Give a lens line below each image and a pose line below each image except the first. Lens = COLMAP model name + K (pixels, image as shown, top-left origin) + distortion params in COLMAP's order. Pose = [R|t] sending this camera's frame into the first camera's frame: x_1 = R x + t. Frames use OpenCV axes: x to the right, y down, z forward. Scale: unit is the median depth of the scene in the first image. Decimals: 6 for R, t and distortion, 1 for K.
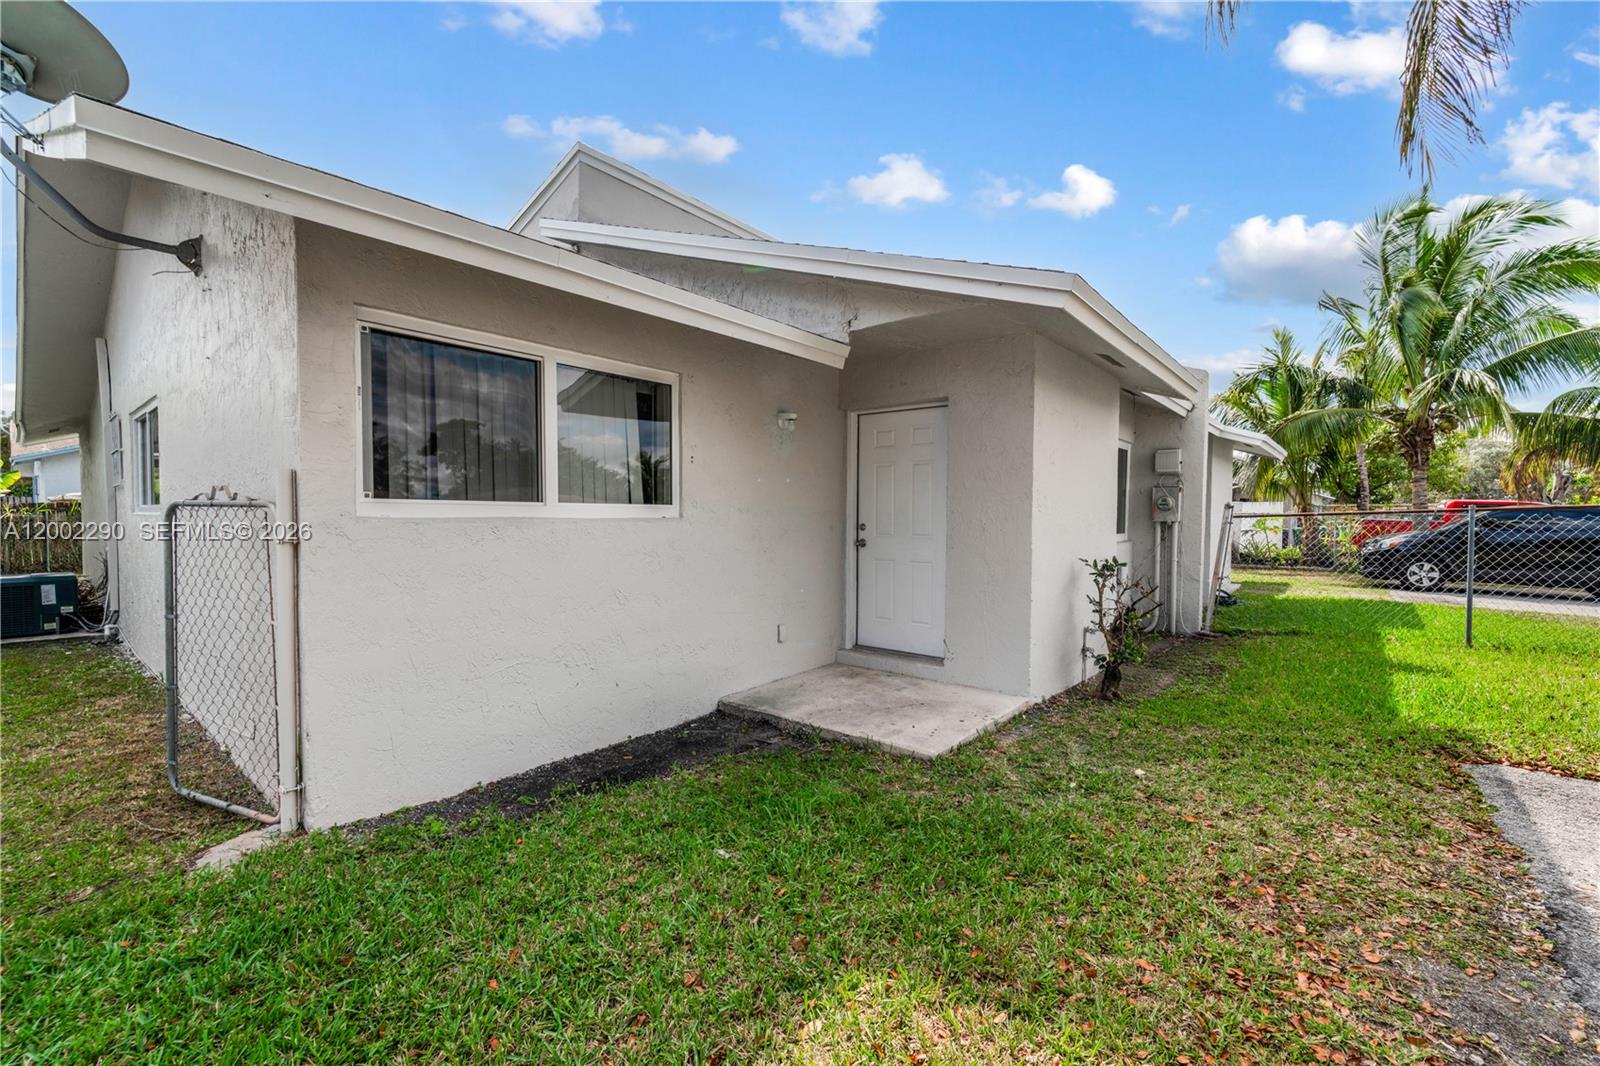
lens RADIAL K [[669.1, 0, 789.6], [0, 669.1, 535.6], [0, 0, 1]] dist [0.002719, 0.000353]
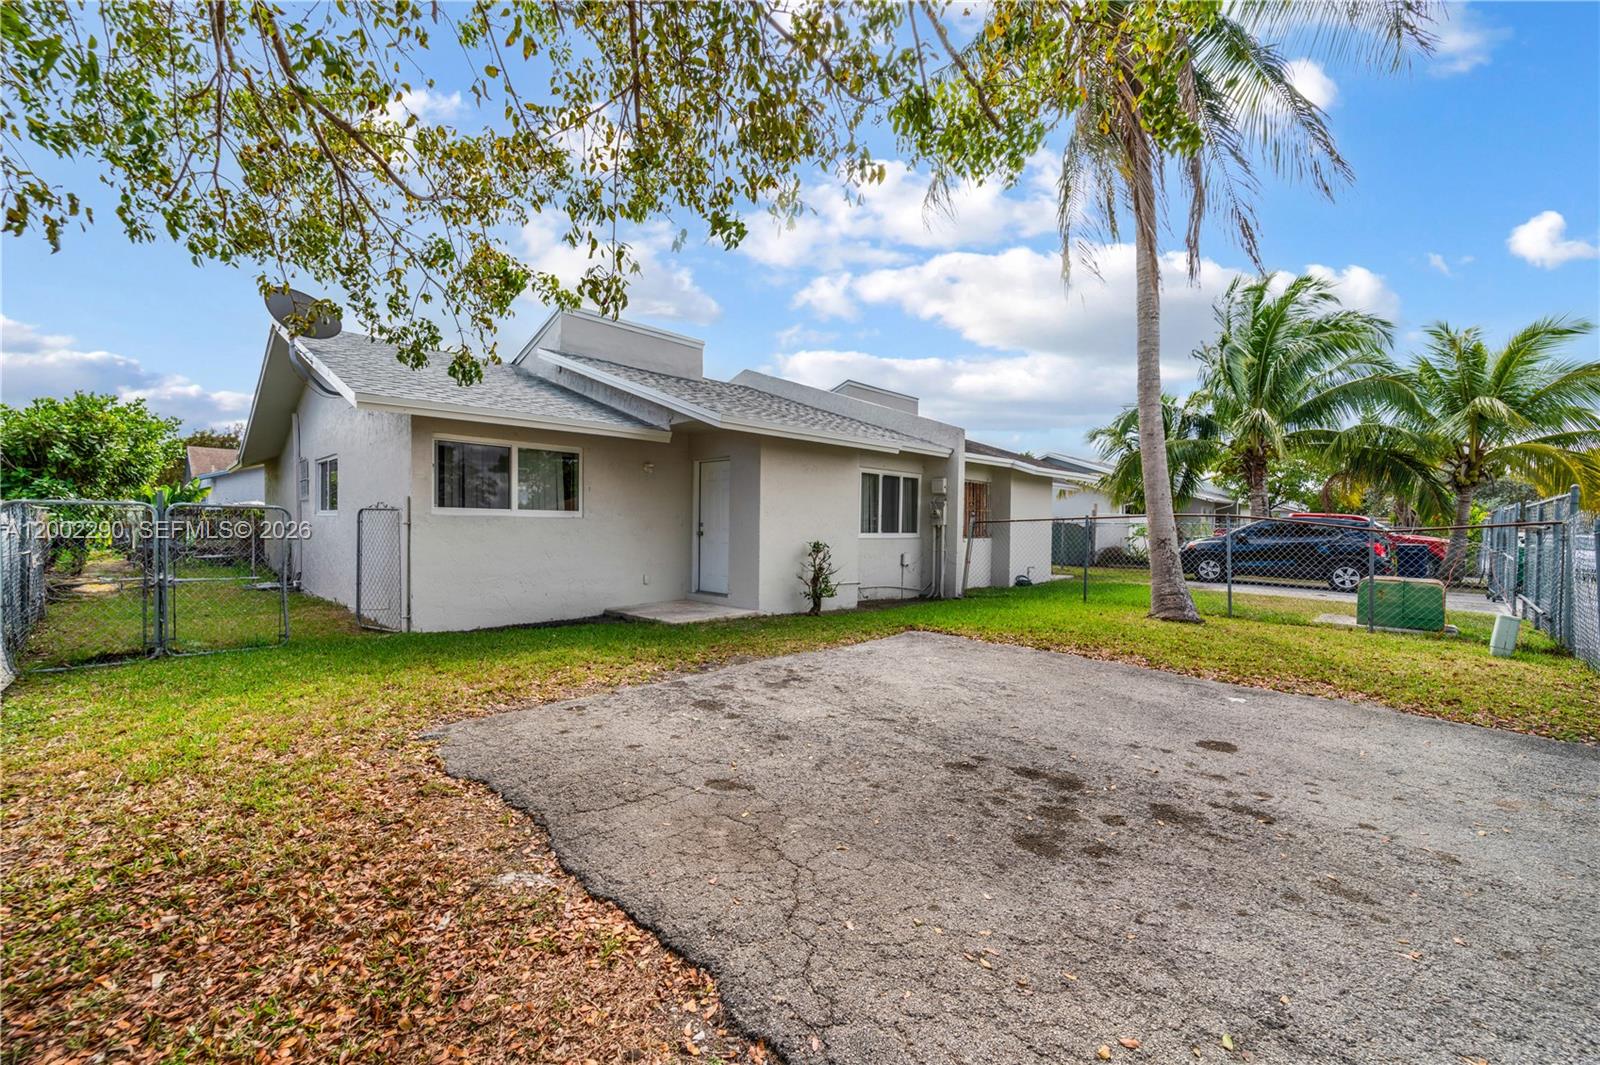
lens RADIAL K [[653.8, 0, 802.7], [0, 653.8, 536.0], [0, 0, 1]] dist [-0.000602, -0.000127]
pose [[0.997531, 0.009582, -0.069573, 0.506131], [-0.010566, 0.999849, -0.013782, 0.039382], [0.069431, 0.014483, 0.997482, -0.746941]]
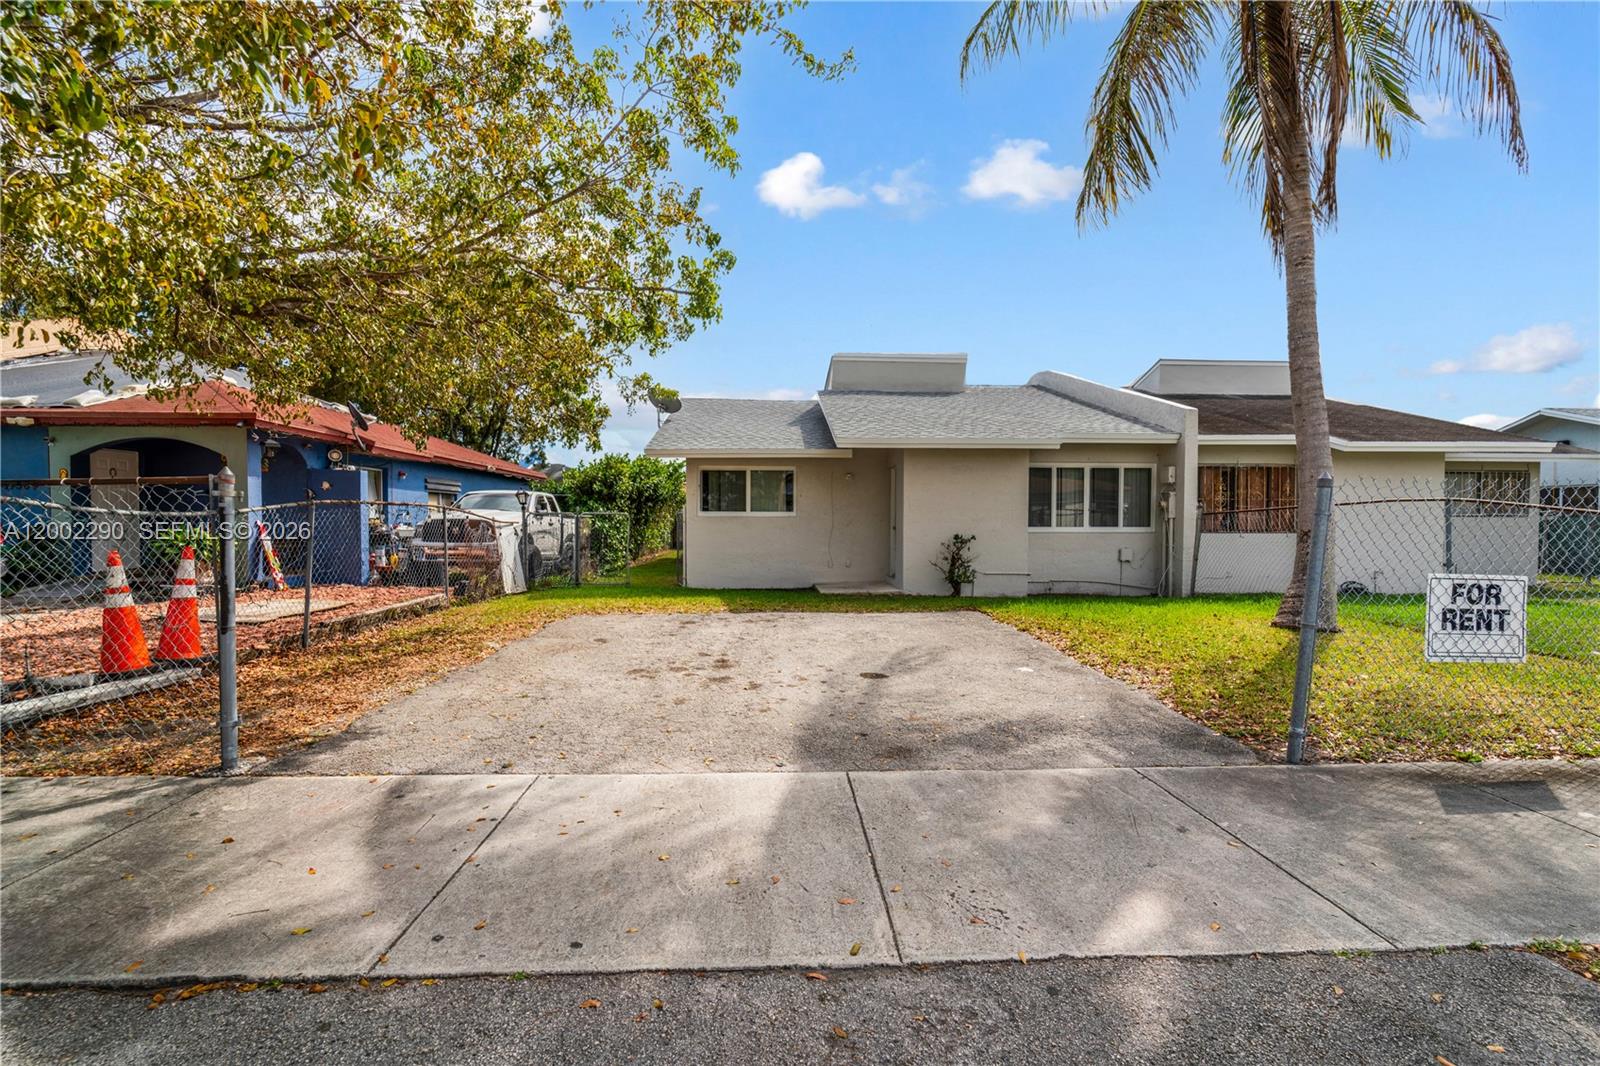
lens RADIAL K [[653.8, 0, 802.7], [0, 653.8, 536.5], [0, 0, 1]] dist [-0.000602, -0.000127]
pose [[0.690942, 0.013059, -0.722793, 1.460854], [-0.021527, 0.999765, -0.002515, 0.052569], [0.722590, 0.017297, 0.691060, -0.713229]]
